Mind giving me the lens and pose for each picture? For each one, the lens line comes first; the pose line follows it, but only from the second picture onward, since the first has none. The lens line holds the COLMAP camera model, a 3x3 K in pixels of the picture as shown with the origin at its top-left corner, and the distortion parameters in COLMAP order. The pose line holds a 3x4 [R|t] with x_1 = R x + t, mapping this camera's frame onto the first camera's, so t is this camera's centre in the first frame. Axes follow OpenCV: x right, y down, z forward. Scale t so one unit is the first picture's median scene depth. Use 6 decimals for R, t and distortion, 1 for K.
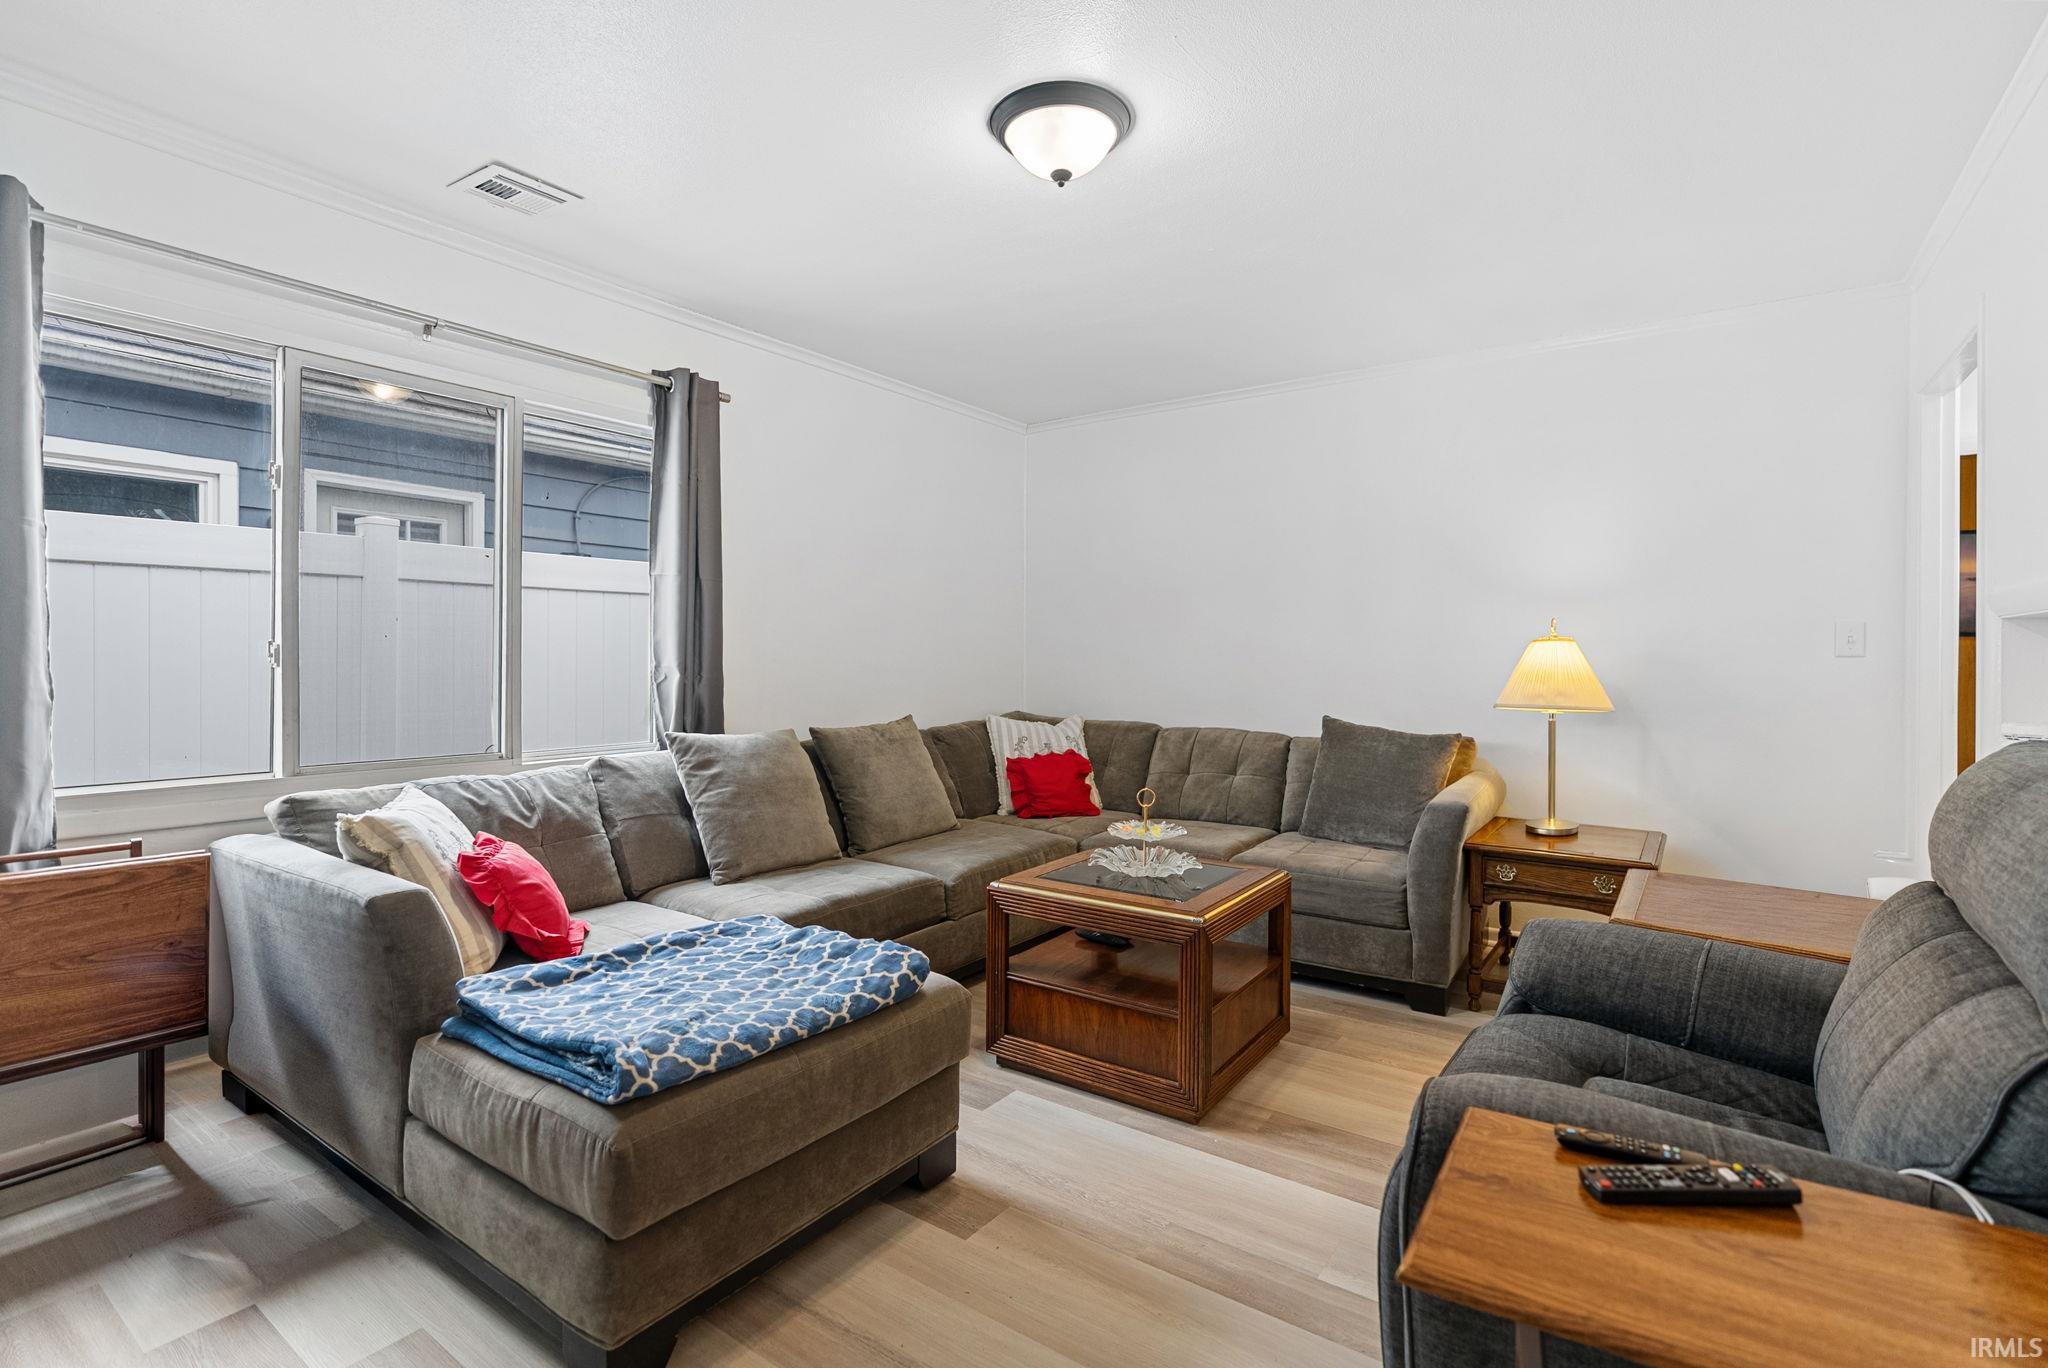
lens RADIAL K [[997.7, 0, 1027.0], [0, 997.7, 660.5], [0, 0, 1]] dist [0.001224, 0.000615]
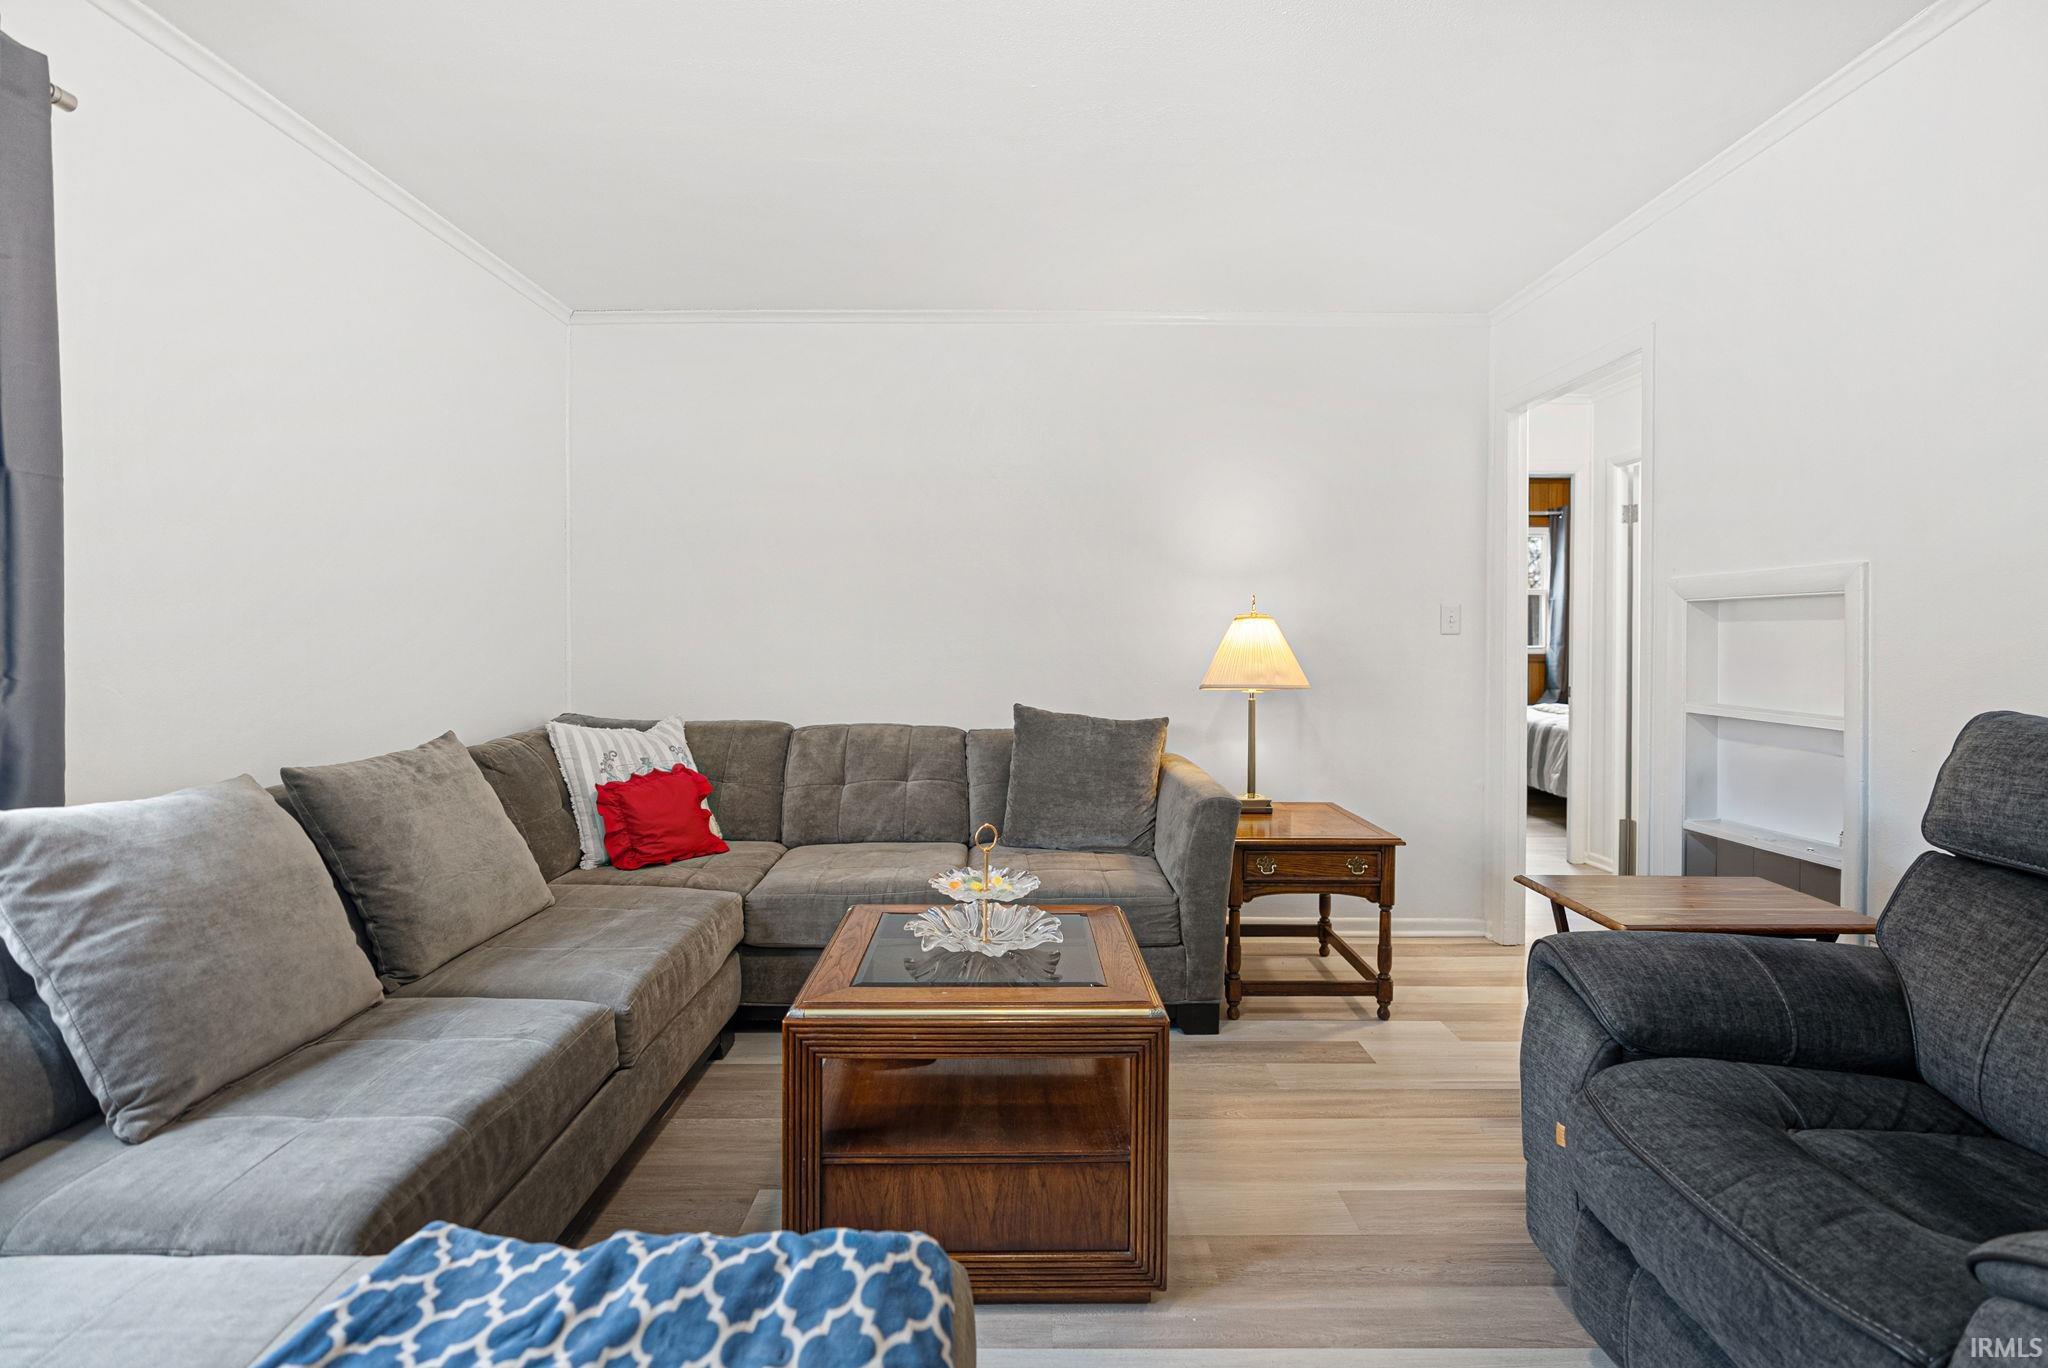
lens RADIAL K [[984.2, 0, 1060.9], [0, 984.2, 646.5], [0, 0, 1]] dist [-0.004376, 0.005619]
pose [[0.808607, -0.008828, 0.588283, -0.184039], [0.005143, 0.999955, 0.007937, -0.000882], [-0.588327, -0.003393, 0.808616, 0.312449]]
